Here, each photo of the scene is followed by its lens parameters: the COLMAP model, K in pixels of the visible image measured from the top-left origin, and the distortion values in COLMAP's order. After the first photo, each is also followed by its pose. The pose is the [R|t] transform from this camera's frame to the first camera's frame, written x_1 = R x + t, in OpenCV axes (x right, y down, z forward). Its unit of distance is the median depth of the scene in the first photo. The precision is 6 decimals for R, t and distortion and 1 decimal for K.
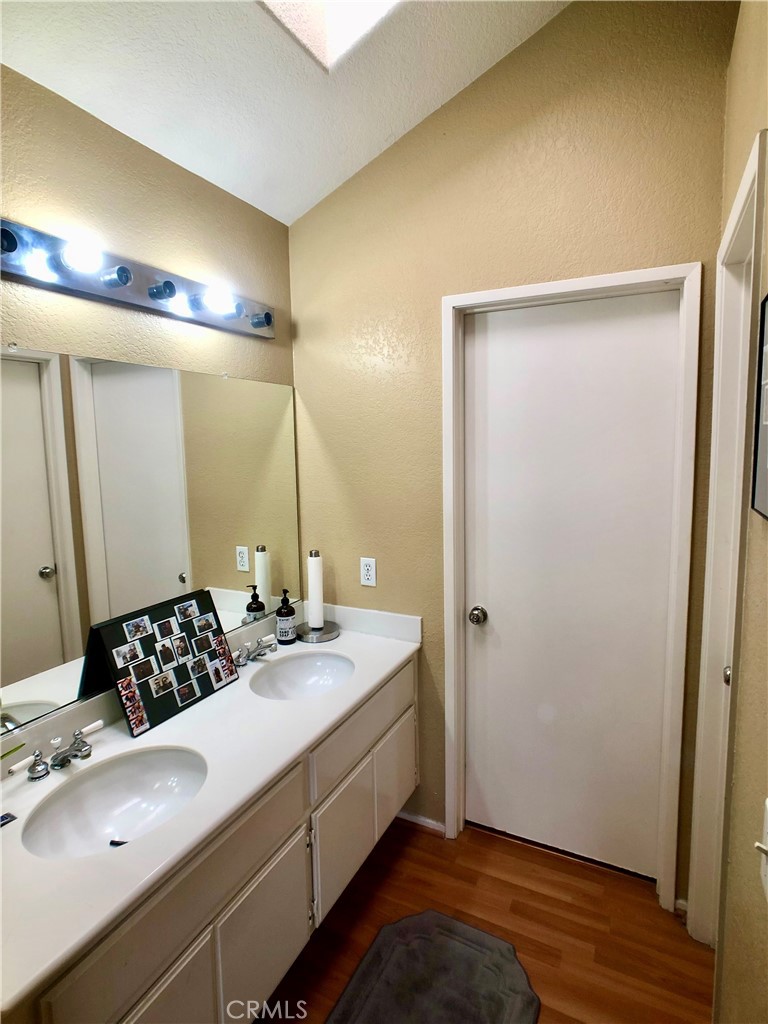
lens RADIAL K [[538.2, 0, 386.3], [0, 538.2, 505.5], [0, 0, 1]] dist [-0.020654, -0.000190]
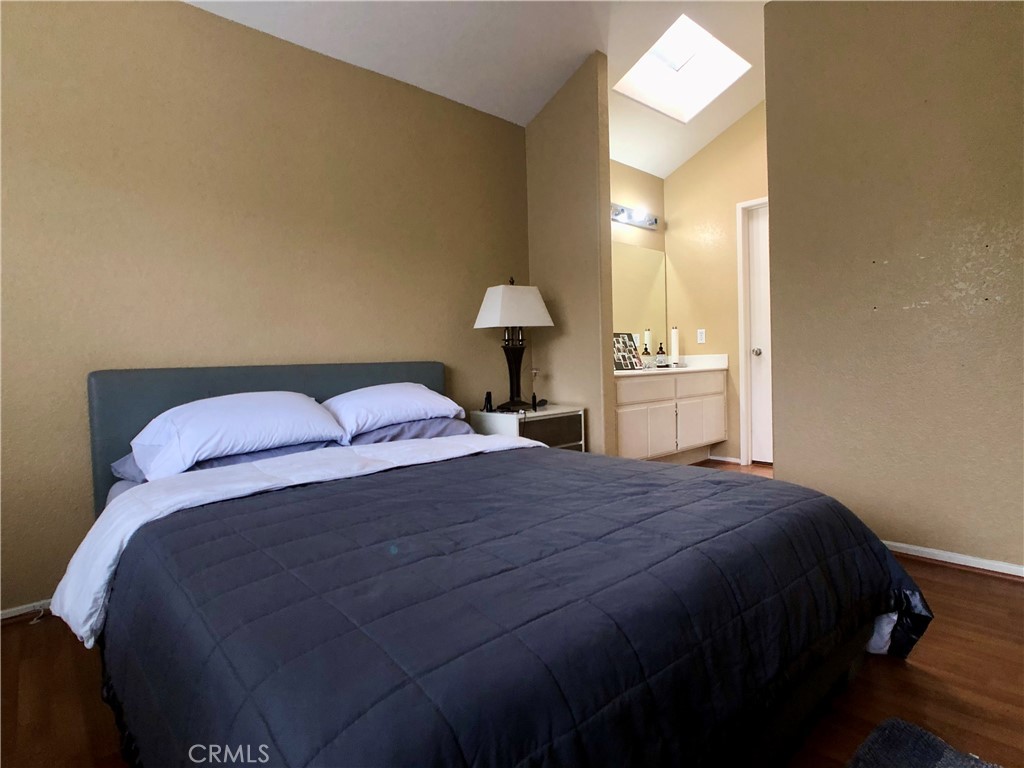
lens RADIAL K [[538.2, 0, 521.8], [0, 538.2, 371.2], [0, 0, 1]] dist [-0.020654, -0.000190]
pose [[0.934881, 0.003740, -0.354942, 0.056840], [-0.034457, 0.996178, -0.080259, 0.476825], [0.353285, 0.087263, 0.931437, -1.234326]]
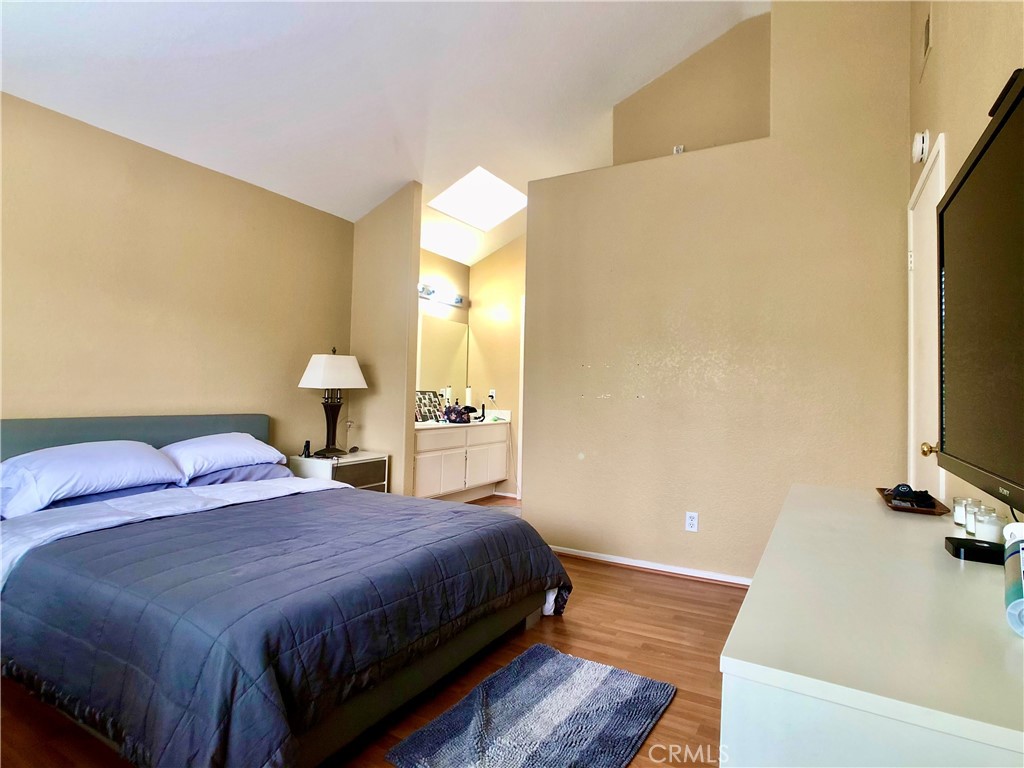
lens RADIAL K [[538.2, 0, 521.8], [0, 538.2, 371.2], [0, 0, 1]] dist [-0.020654, -0.000190]
pose [[0.997900, 0.046008, -0.045603, 0.233469], [-0.052630, 0.986251, -0.156652, 0.430709], [0.037769, 0.158723, 0.986600, -1.666665]]
